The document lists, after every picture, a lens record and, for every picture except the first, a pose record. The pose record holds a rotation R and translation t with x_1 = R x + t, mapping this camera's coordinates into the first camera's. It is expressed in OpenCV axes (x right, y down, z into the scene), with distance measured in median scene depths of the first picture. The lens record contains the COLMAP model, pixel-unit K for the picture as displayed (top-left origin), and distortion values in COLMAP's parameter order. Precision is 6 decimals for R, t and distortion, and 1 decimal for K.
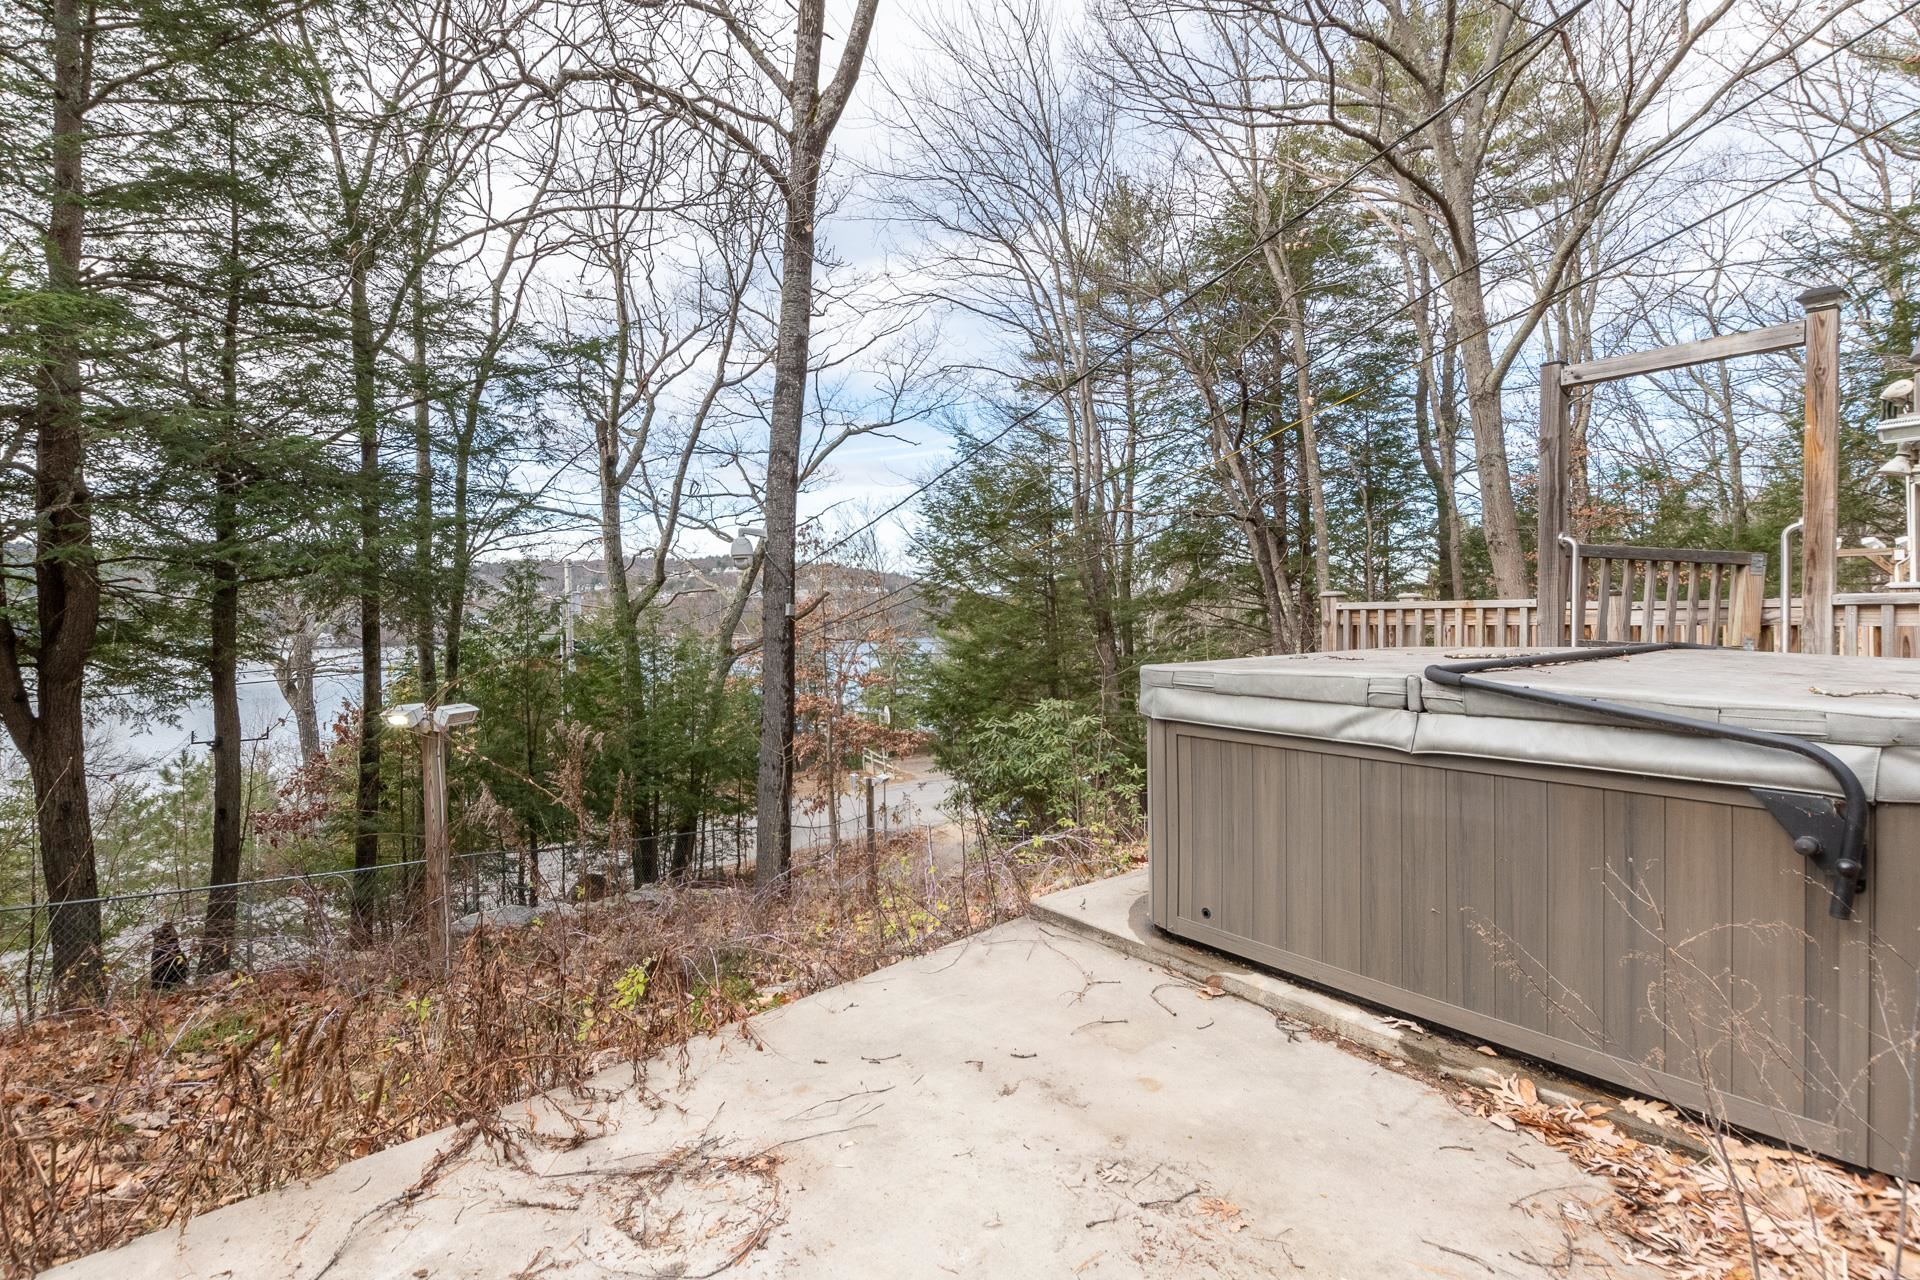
lens RADIAL K [[807.4, 0, 951.6], [0, 807.4, 644.6], [0, 0, 1]] dist [0.004636, -0.000082]
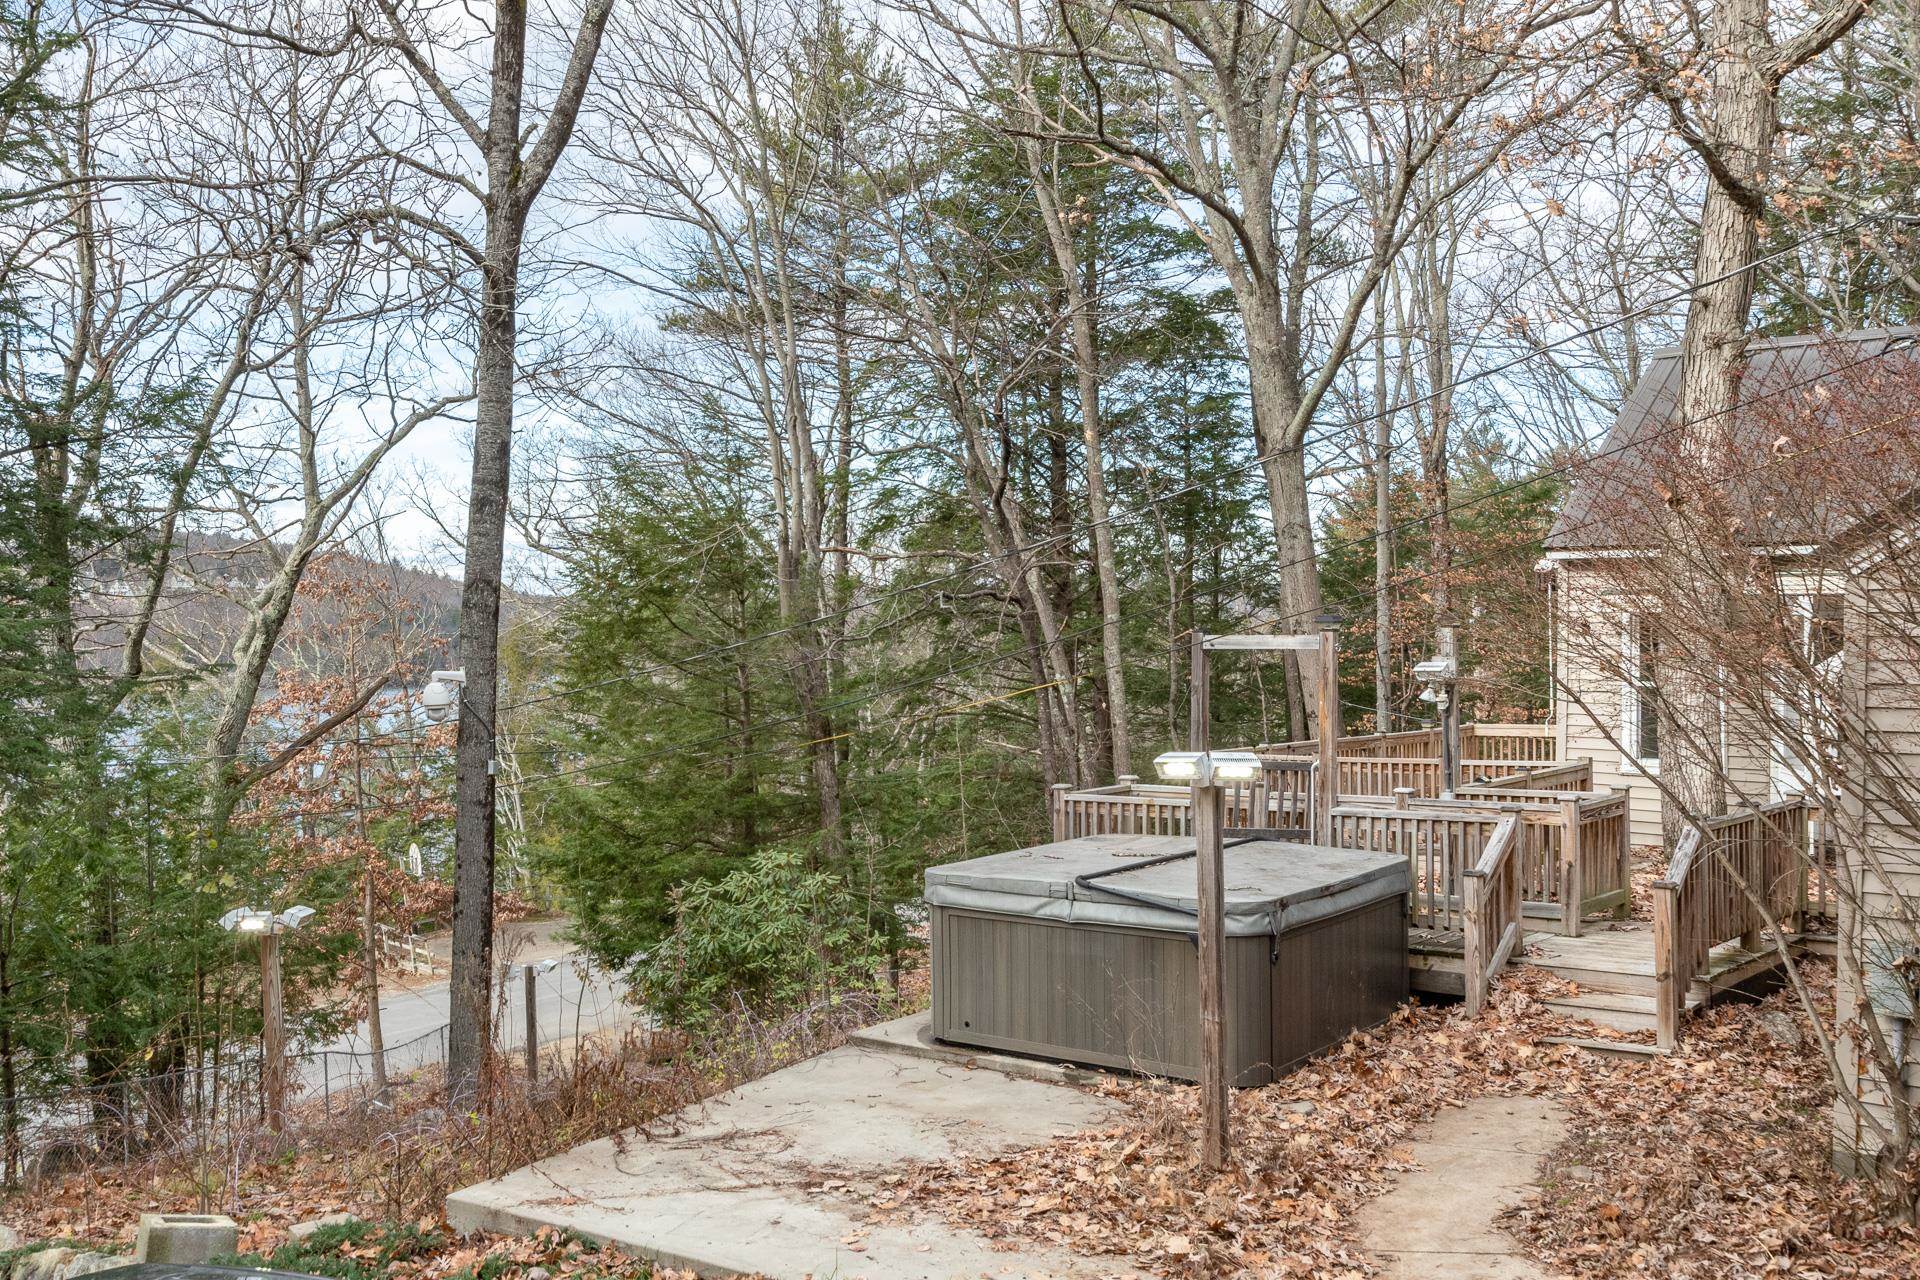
lens RADIAL K [[1688.1, 0, 942.3], [0, 1688.1, 635.0], [0, 0, 1]] dist [-0.014796, -0.005156]
pose [[0.955759, 0.004340, 0.294117, -0.257704], [0.003537, 0.999649, -0.026246, -0.127094], [-0.294128, 0.026125, 0.955409, -0.789696]]
